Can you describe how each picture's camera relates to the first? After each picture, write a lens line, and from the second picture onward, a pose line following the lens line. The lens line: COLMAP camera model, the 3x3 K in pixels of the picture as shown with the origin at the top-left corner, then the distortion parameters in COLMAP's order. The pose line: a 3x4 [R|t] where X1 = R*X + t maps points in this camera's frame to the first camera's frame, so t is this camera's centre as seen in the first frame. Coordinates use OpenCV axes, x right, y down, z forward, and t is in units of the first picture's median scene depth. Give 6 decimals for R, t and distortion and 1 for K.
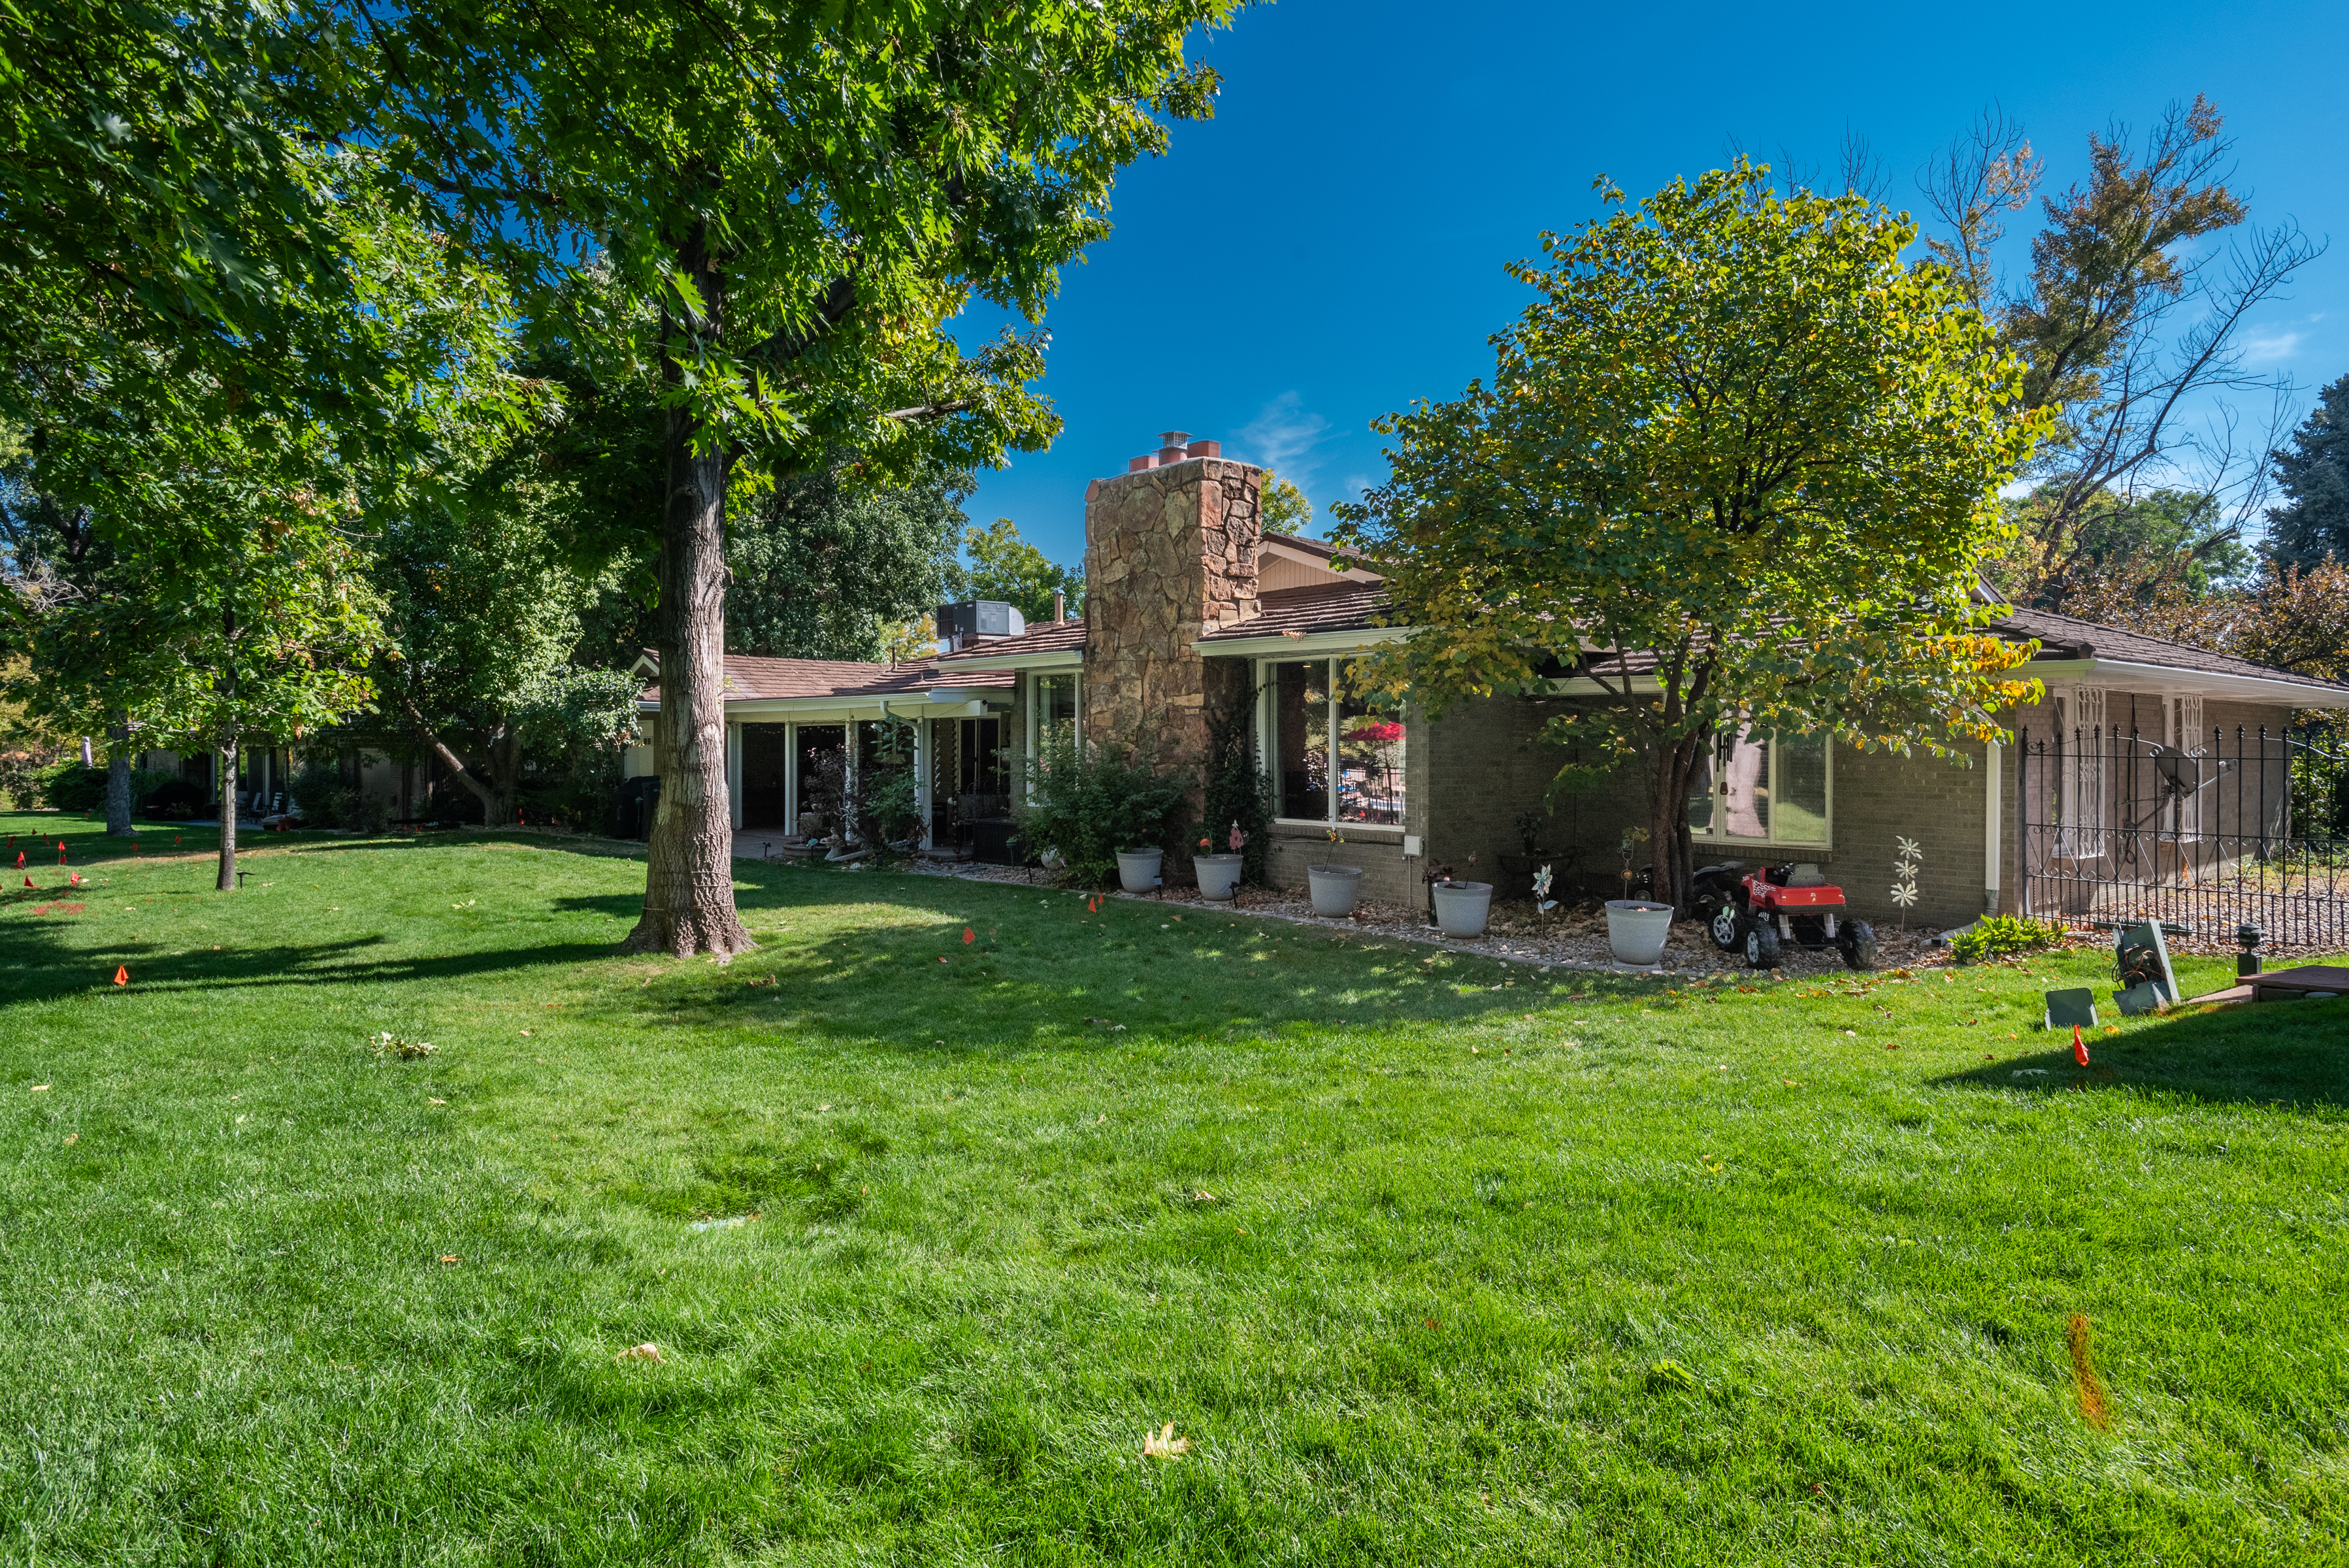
lens RADIAL K [[1313.6, 0, 1192.1], [0, 1313.6, 767.7], [0, 0, 1]] dist [0.027448, -0.010006]
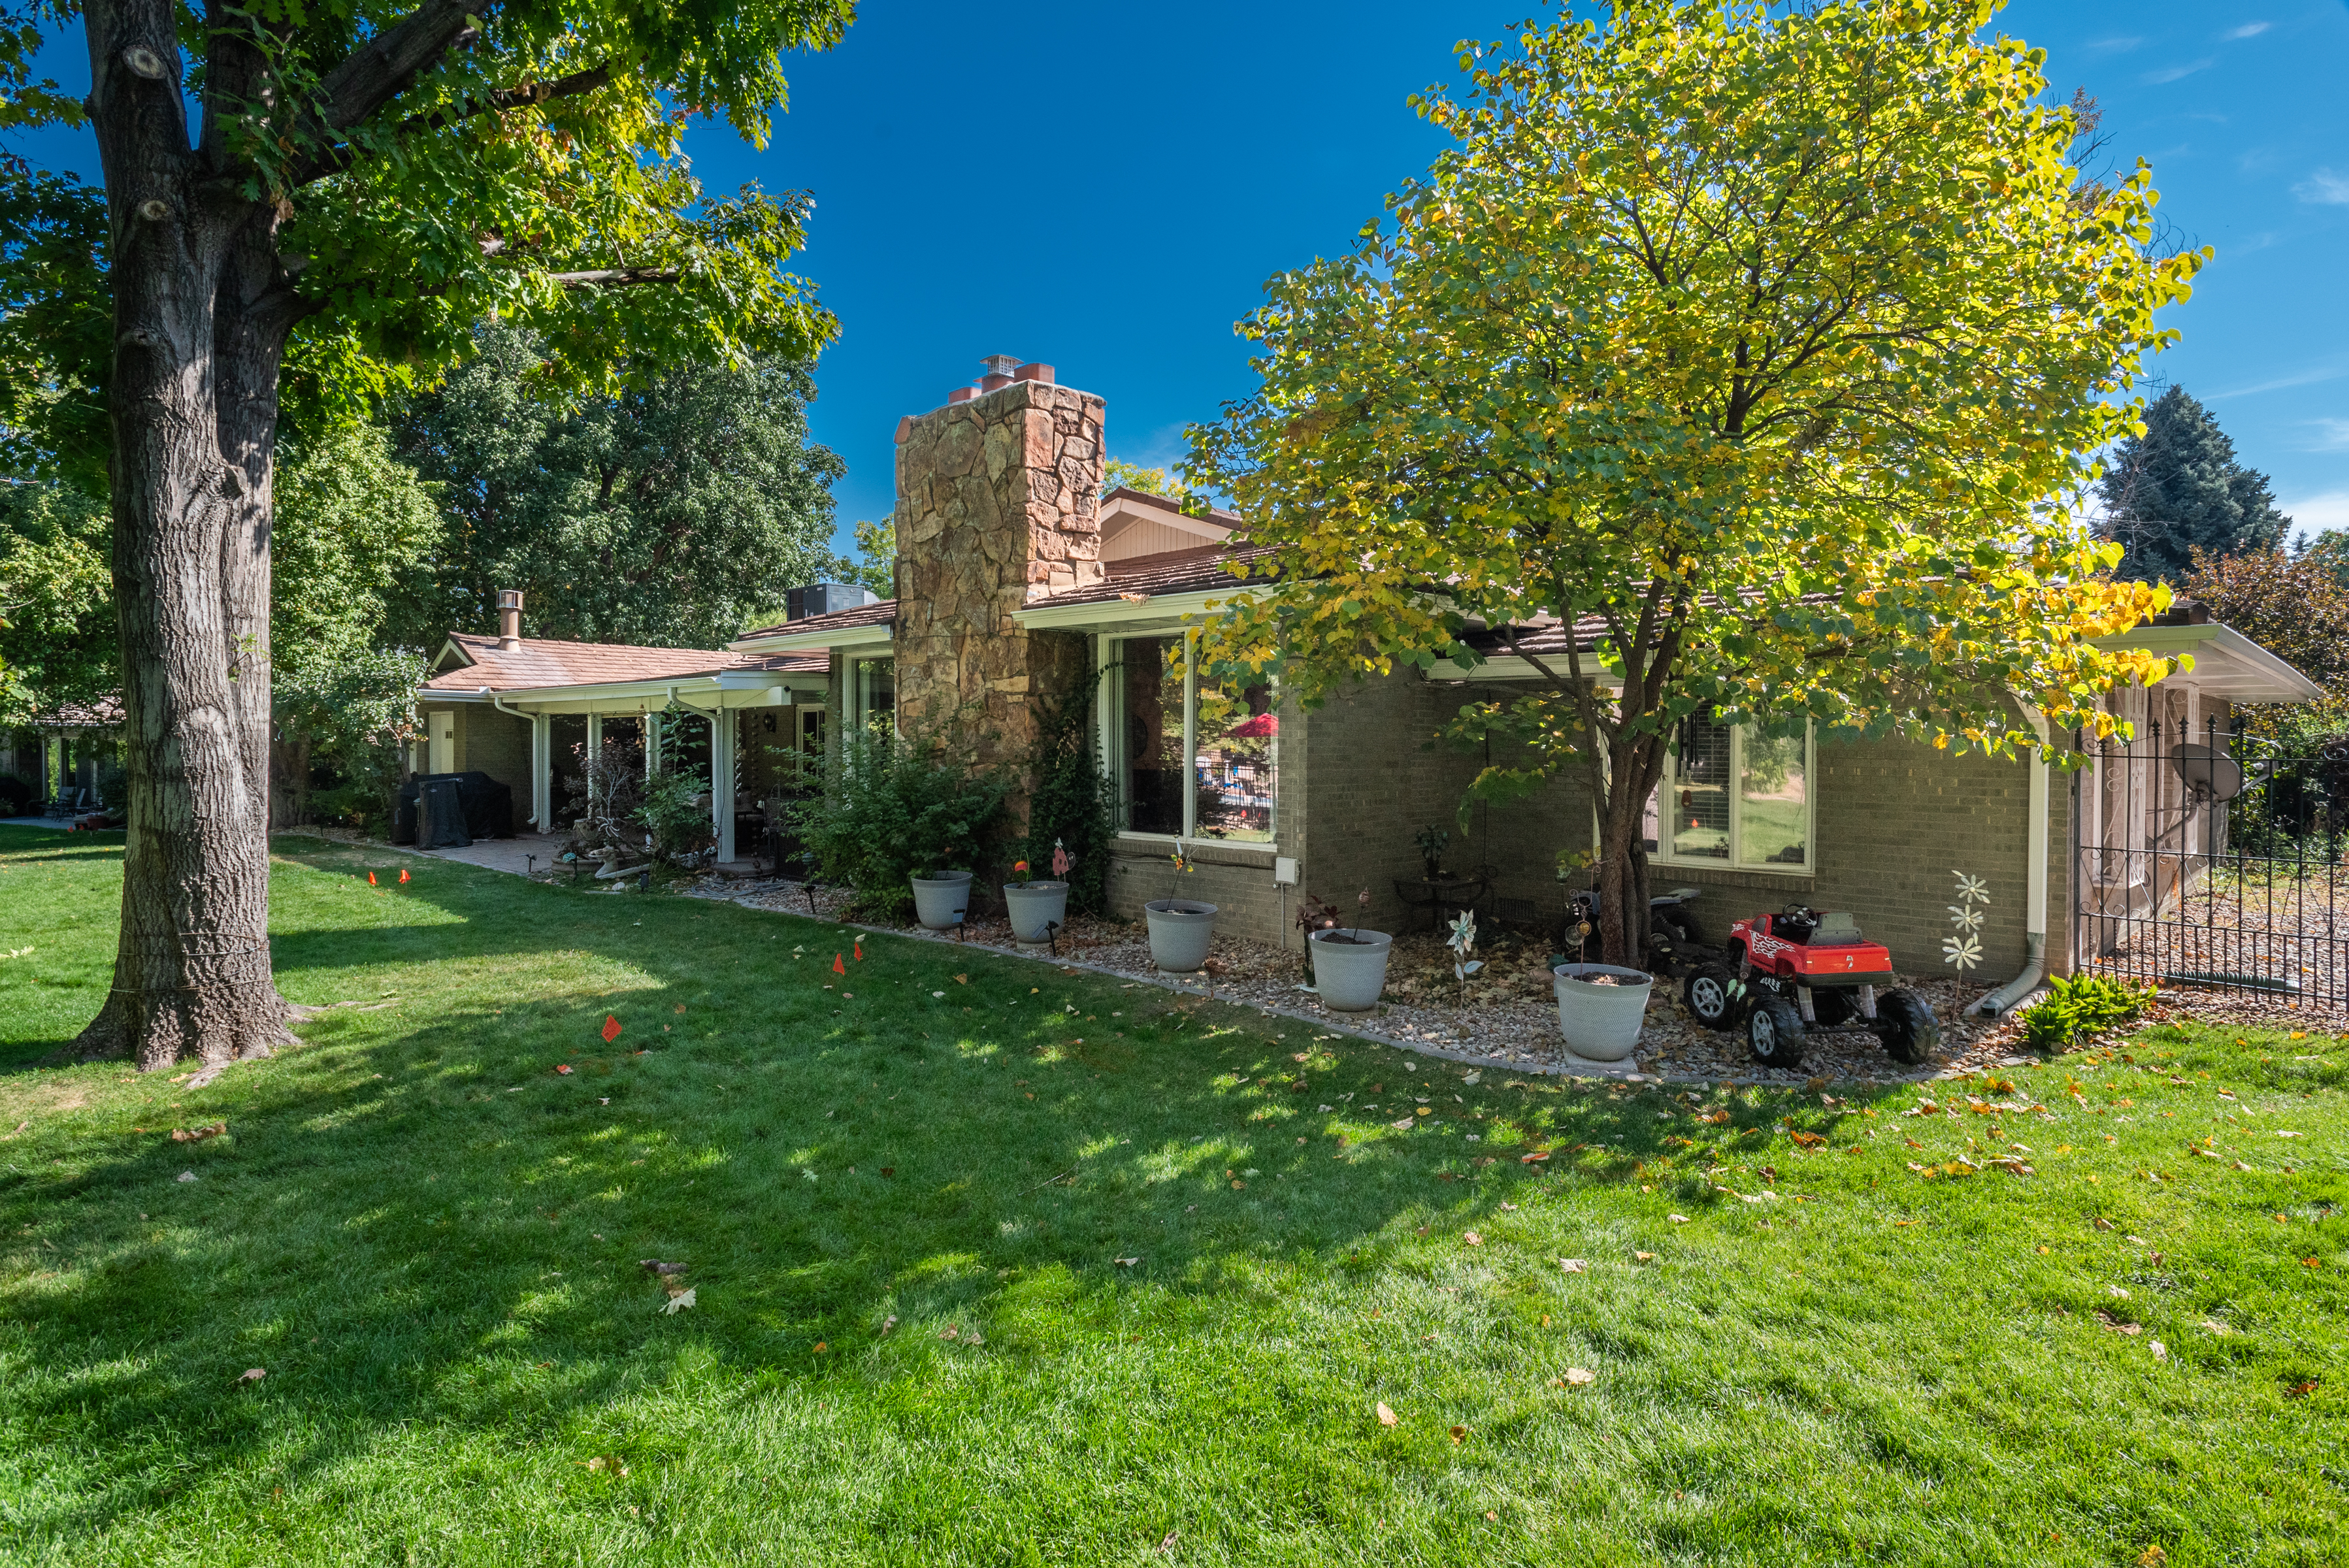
lens RADIAL K [[1233.0, 0, 1157.1], [0, 1233.0, 768.4], [0, 0, 1]] dist [0.008168, 0.000969]
pose [[0.998789, 0.001238, 0.049177, 0.049694], [-0.001508, 0.999984, 0.005448, -0.004526], [-0.049170, -0.005515, 0.998775, 0.247527]]
